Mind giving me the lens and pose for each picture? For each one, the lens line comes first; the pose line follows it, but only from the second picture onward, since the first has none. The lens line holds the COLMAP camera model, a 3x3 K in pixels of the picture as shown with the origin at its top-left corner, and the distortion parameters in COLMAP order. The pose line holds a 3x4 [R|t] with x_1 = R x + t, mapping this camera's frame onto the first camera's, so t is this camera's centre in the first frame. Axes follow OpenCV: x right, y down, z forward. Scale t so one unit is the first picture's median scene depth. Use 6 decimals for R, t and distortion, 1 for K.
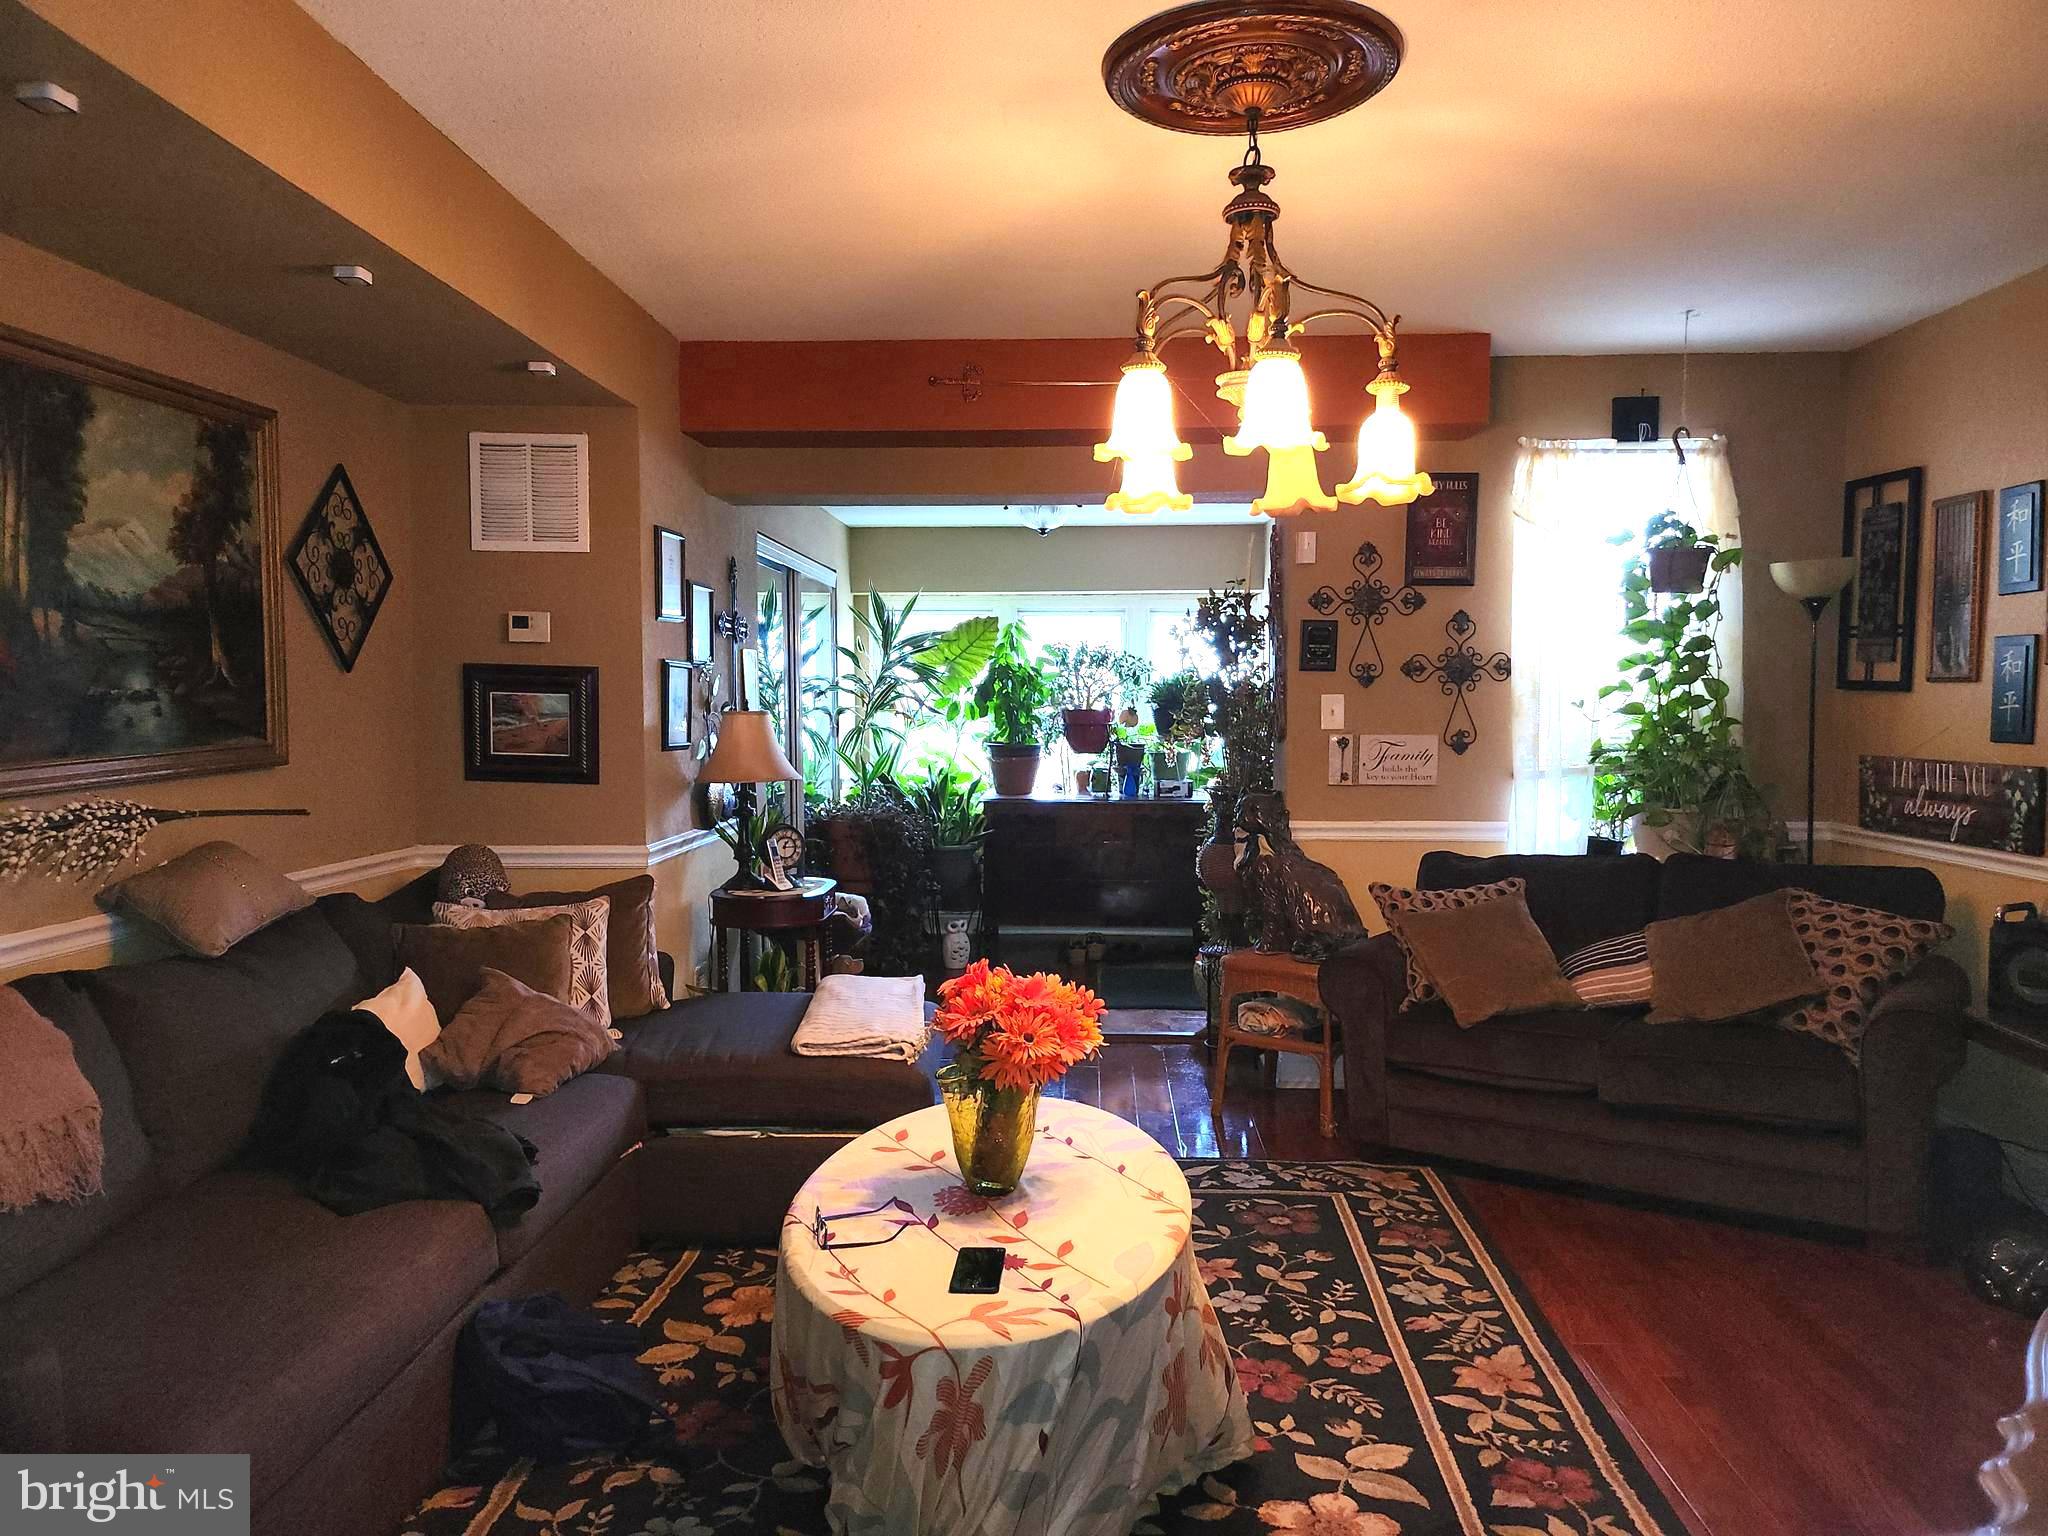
lens RADIAL K [[1412.0, 0, 1025.6], [0, 1412.0, 781.5], [0, 0, 1]] dist [0.080602, -0.080169]
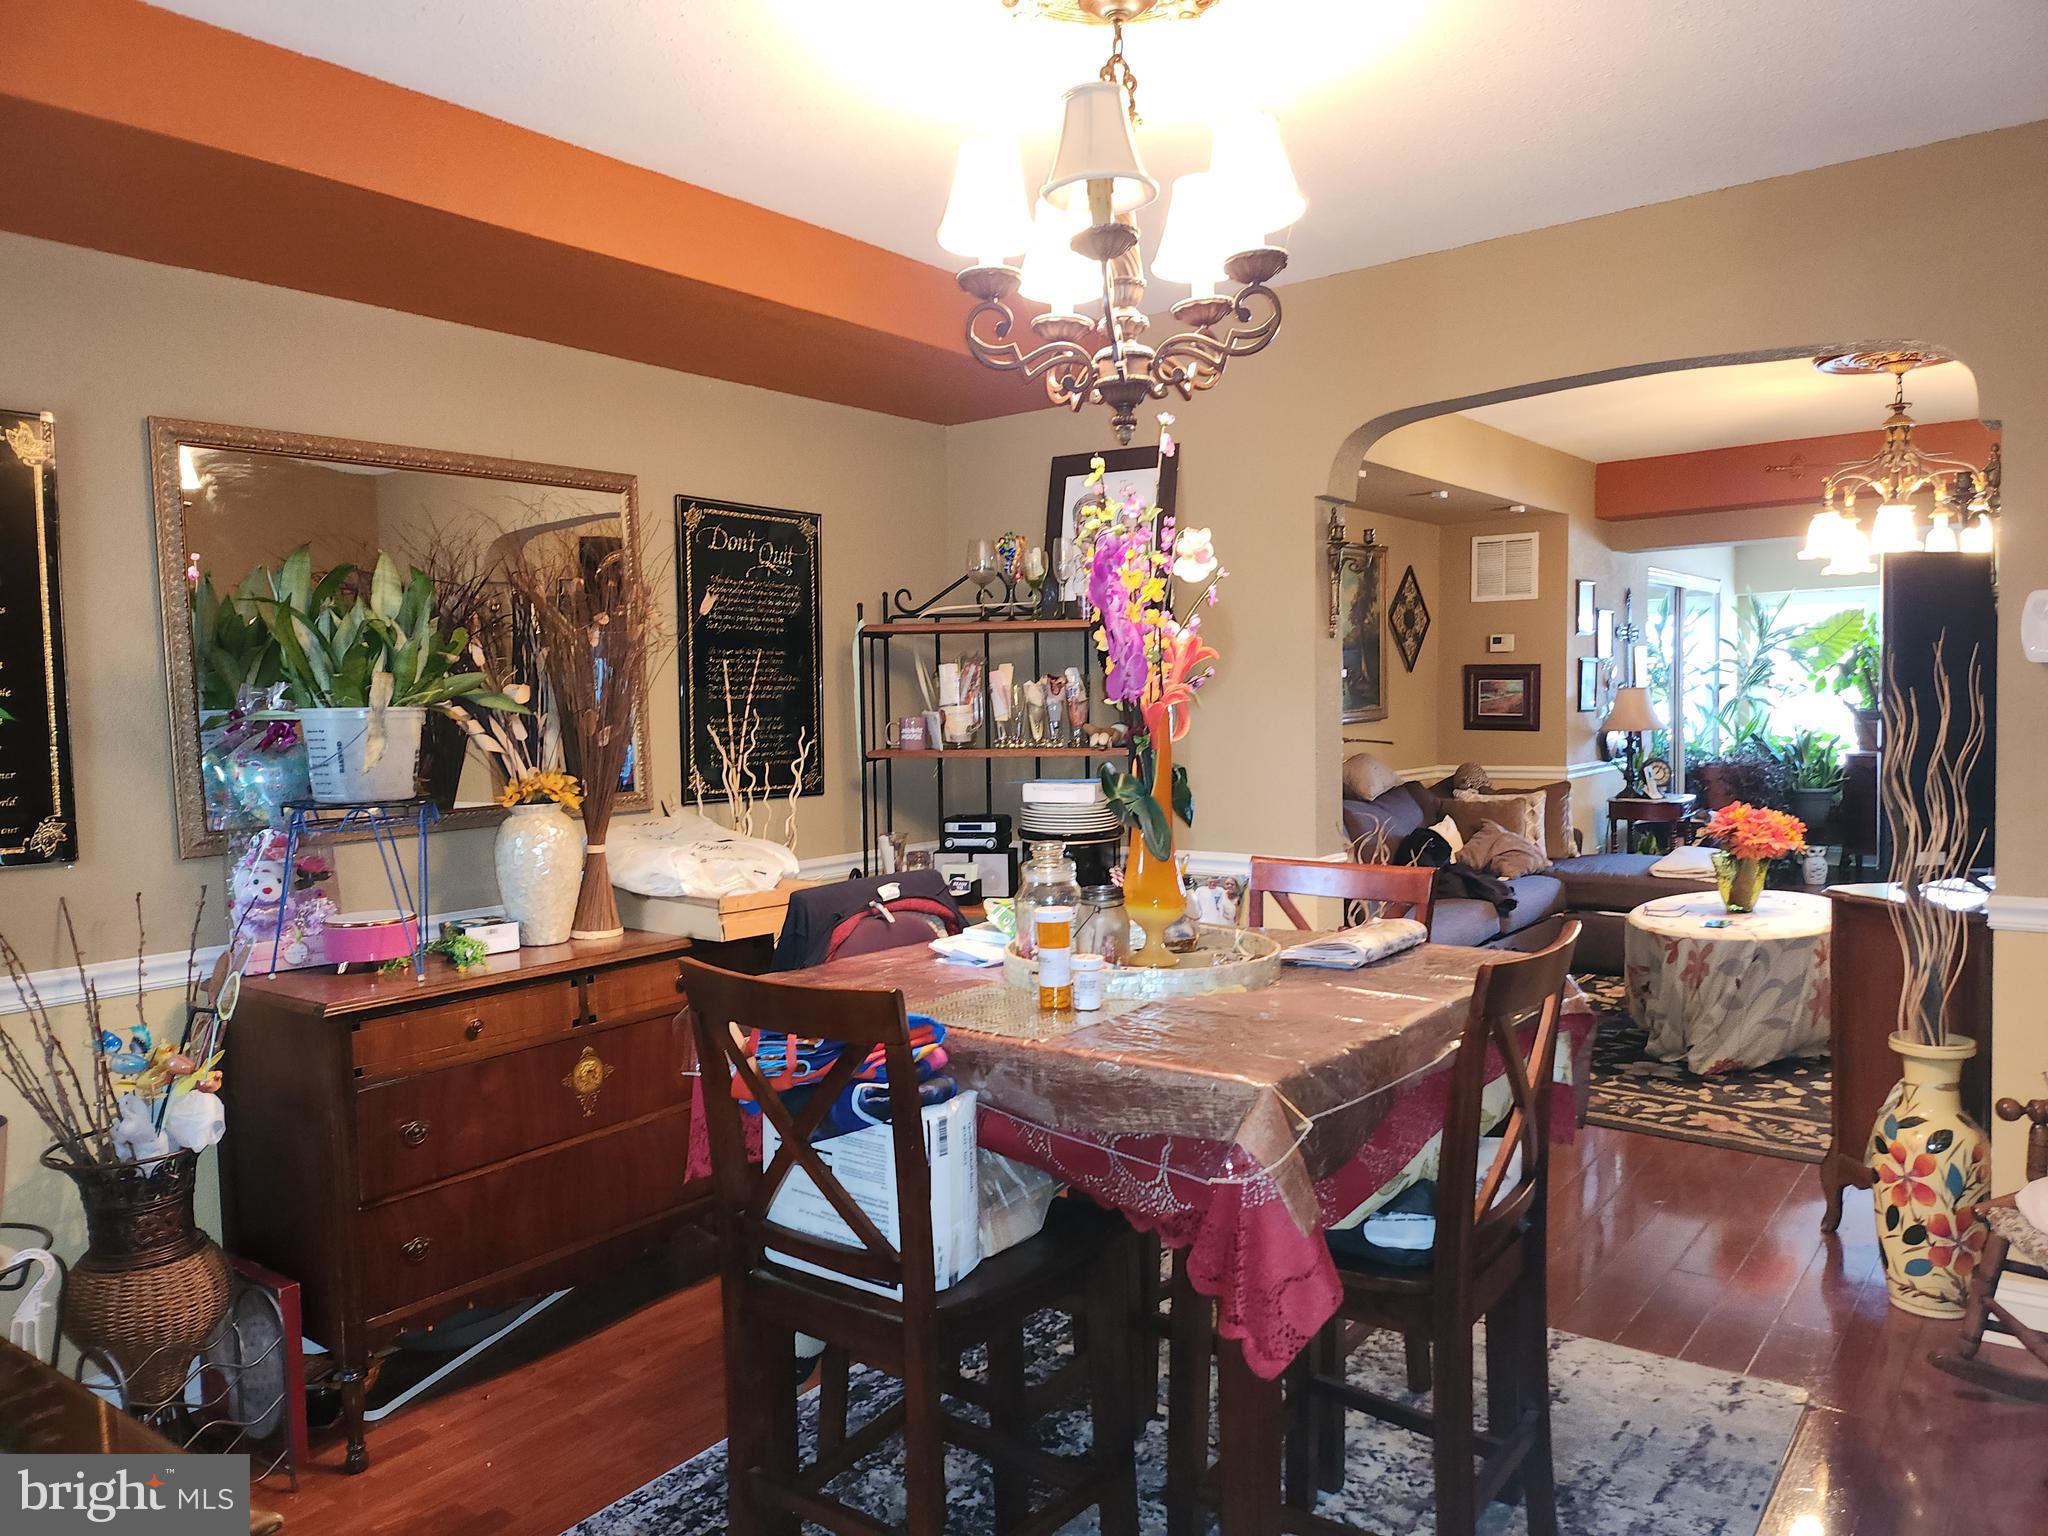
lens RADIAL K [[1412.0, 0, 1027.8], [0, 1412.0, 806.6], [0, 0, 1]] dist [0.080602, -0.080169]
pose [[0.817317, 0.023200, -0.575721, 0.198997], [-0.009311, 0.999590, 0.027064, 0.053732], [0.576113, -0.016759, 0.817198, -0.806151]]
